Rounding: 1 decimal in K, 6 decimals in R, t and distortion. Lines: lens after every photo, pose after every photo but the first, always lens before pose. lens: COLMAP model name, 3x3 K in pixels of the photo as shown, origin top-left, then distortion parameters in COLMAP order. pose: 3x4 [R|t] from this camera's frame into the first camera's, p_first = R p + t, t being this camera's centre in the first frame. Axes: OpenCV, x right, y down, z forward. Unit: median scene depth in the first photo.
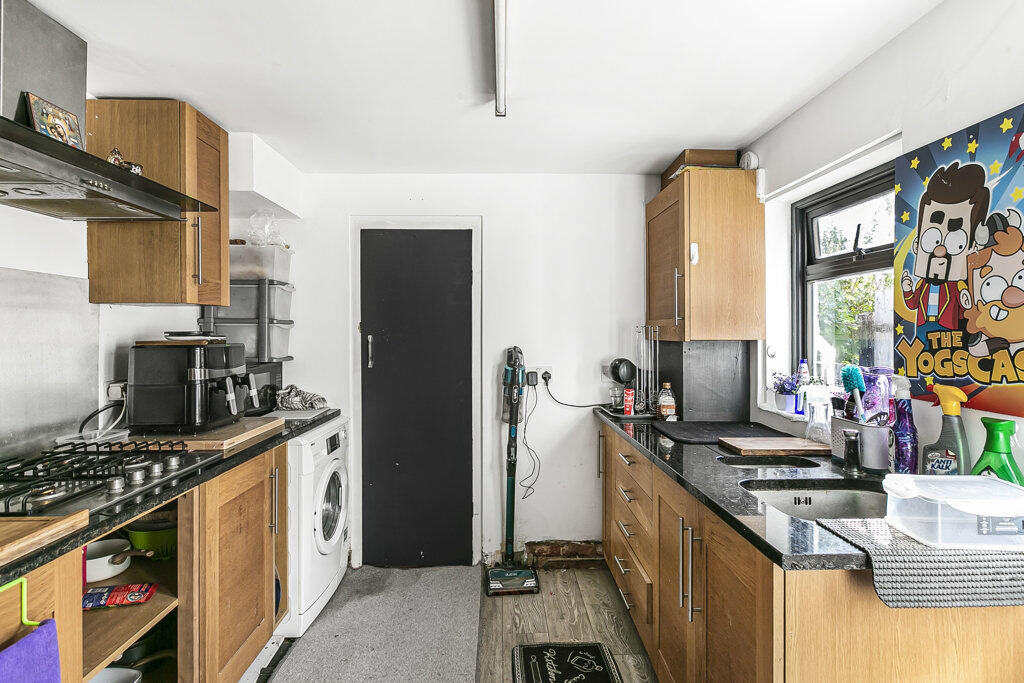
lens RADIAL K [[506.2, 0, 511.6], [0, 506.2, 328.2], [0, 0, 1]] dist [-0.005090, -0.001128]
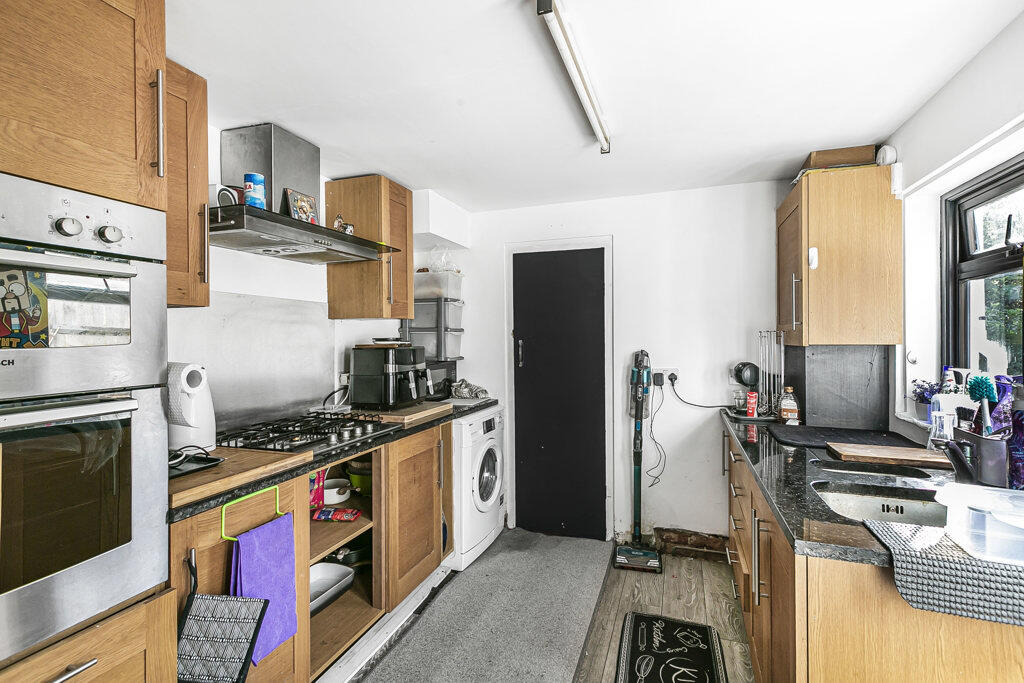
lens RADIAL K [[465.6, 0, 513.9], [0, 465.6, 335.2], [0, 0, 1]] dist [0.000533, -0.000298]
pose [[0.932359, -0.005360, -0.361493, 0.141174], [0.007206, 0.999967, 0.003758, -0.002869], [0.361461, -0.006109, 0.932367, -0.069894]]
